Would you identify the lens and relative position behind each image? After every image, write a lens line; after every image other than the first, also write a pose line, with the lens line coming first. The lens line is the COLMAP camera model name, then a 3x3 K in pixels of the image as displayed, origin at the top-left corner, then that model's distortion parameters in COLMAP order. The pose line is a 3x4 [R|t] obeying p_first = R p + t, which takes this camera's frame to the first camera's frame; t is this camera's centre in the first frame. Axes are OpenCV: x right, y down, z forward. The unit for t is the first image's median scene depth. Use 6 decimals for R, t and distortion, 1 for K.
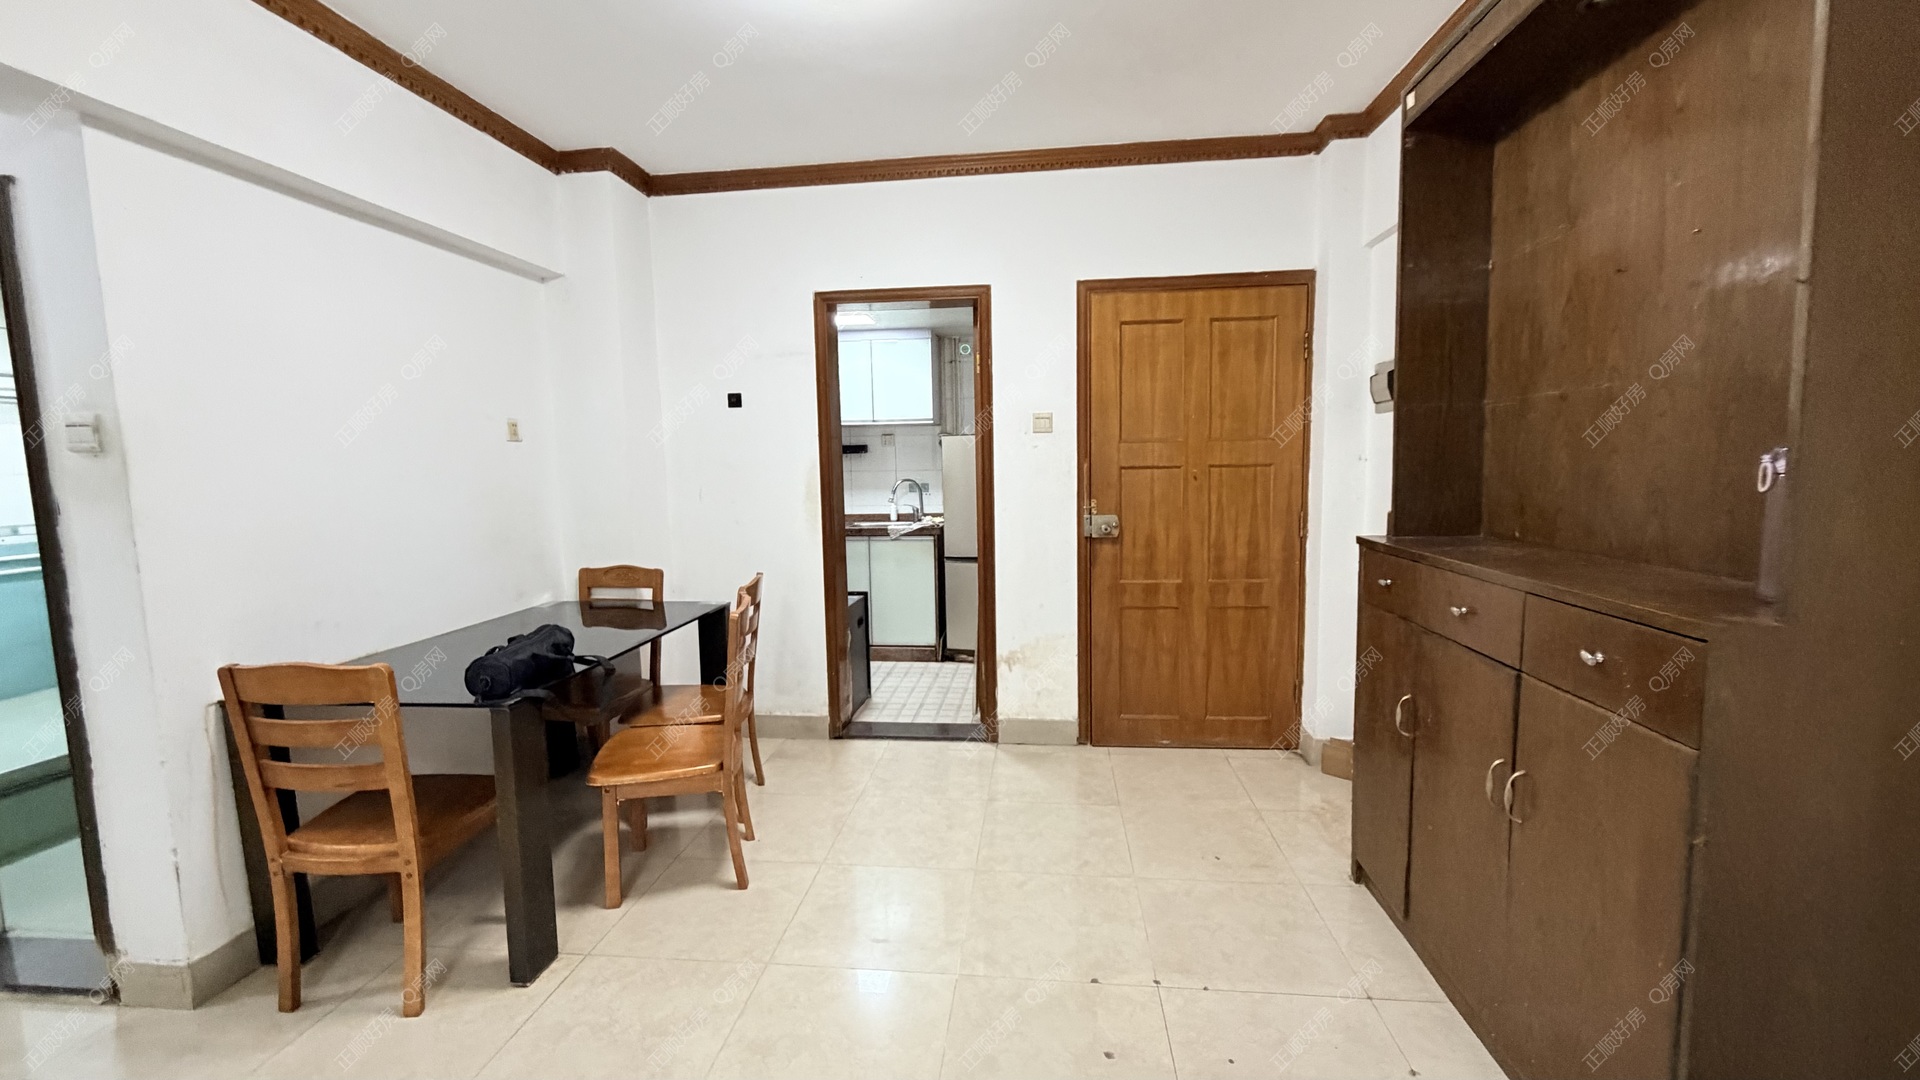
lens RADIAL K [[773.8, 0, 967.0], [0, 773.8, 541.7], [0, 0, 1]] dist [0.000158, 0.000107]
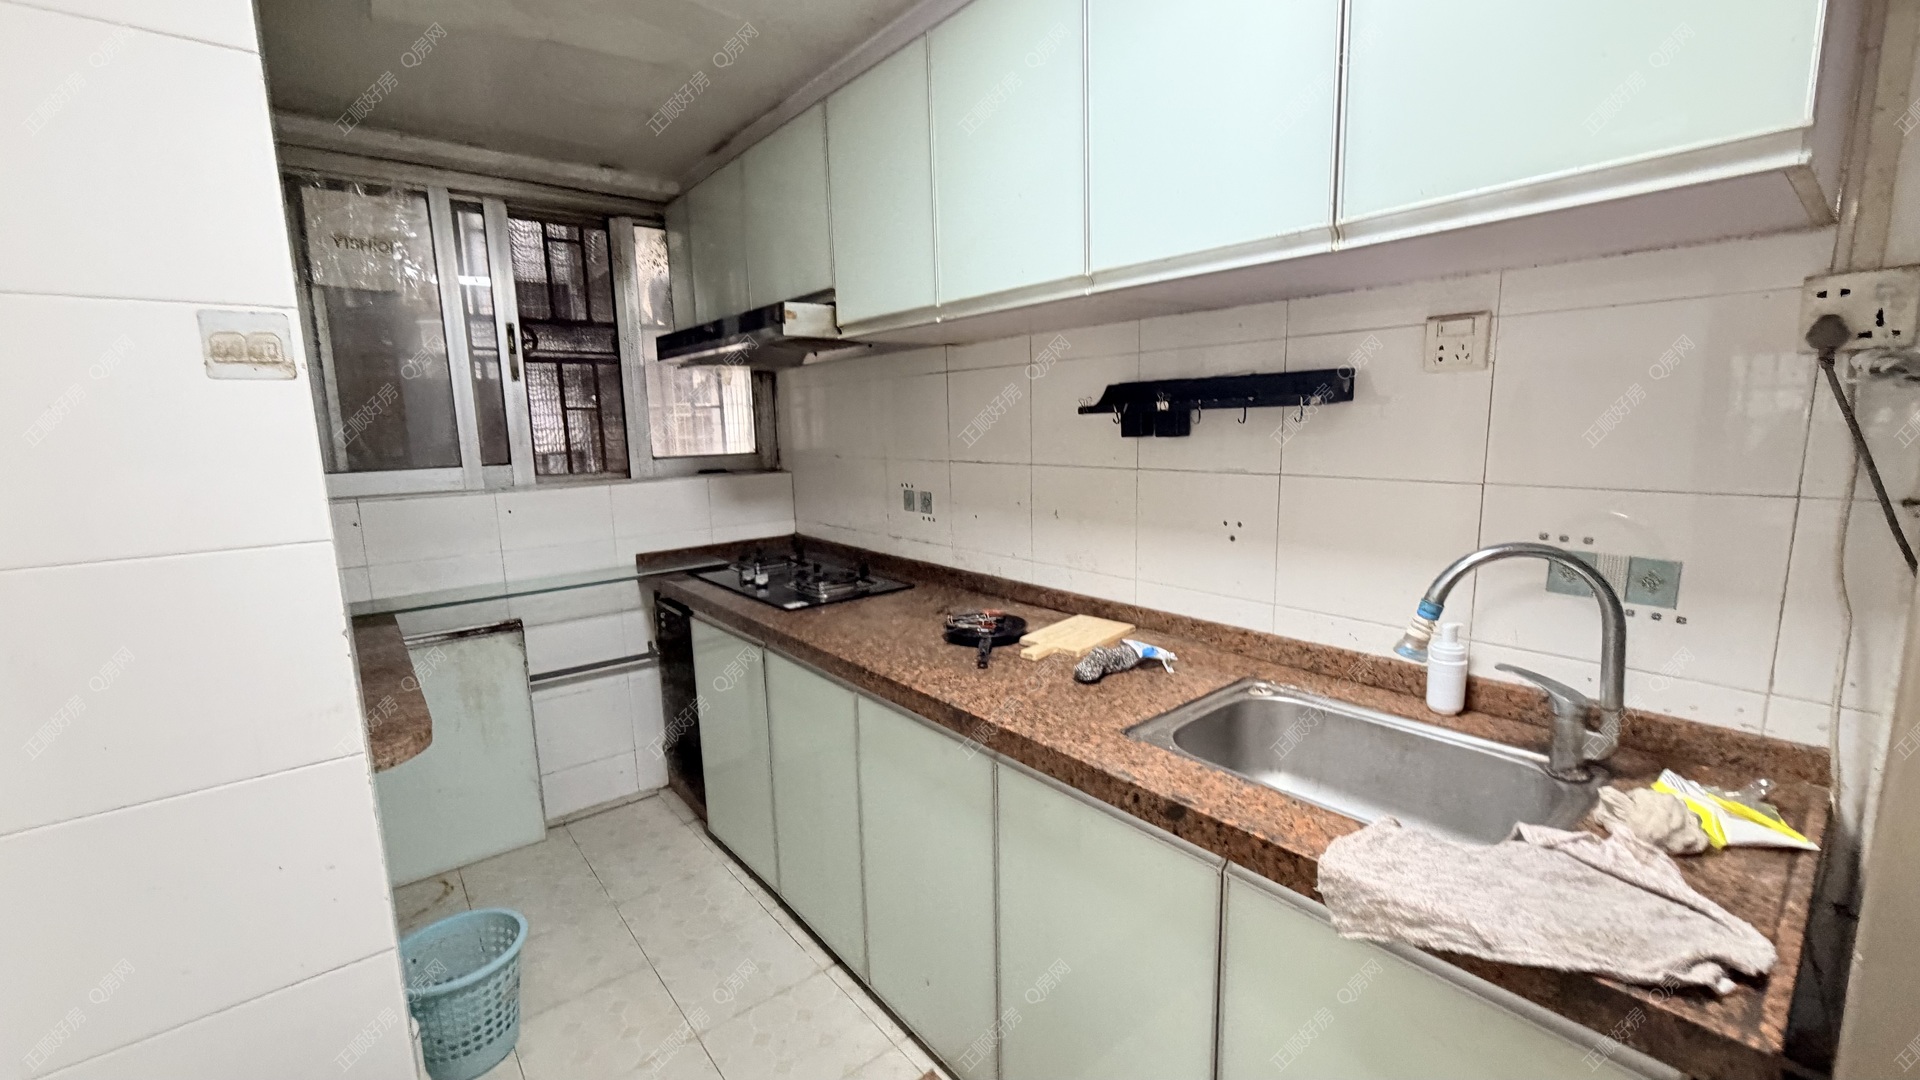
lens RADIAL K [[773.8, 0, 967.0], [0, 773.8, 541.7], [0, 0, 1]] dist [0.000158, 0.000107]
pose [[0.721340, 0.110238, -0.683751, -0.076010], [-0.063643, 0.993625, 0.093057, -0.138390], [0.689651, -0.023610, 0.723757, 1.221006]]
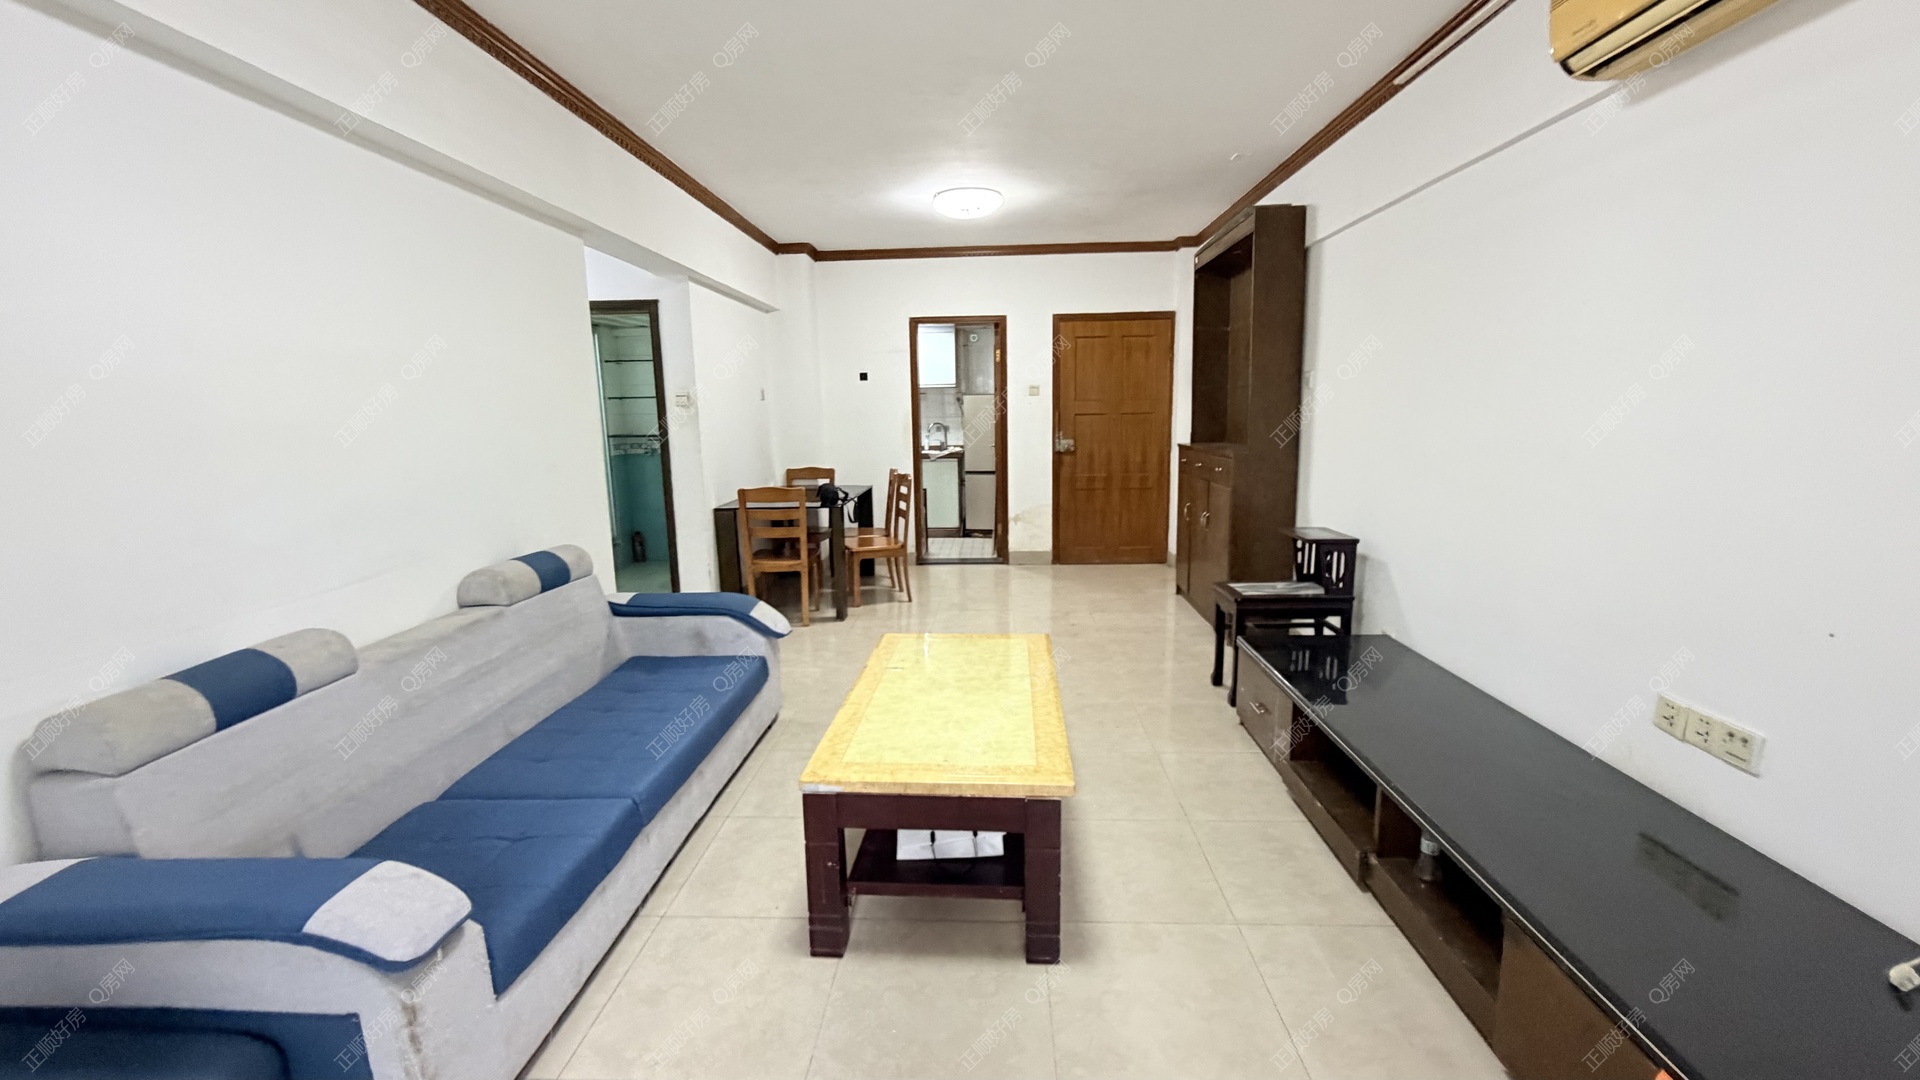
lens RADIAL K [[773.8, 0, 967.0], [0, 773.8, 541.7], [0, 0, 1]] dist [0.000158, 0.000107]
pose [[0.997697, -0.010255, 0.067046, -0.192353], [0.006090, 0.998056, 0.062032, 0.094572], [-0.067552, -0.061481, 0.995820, -0.869991]]
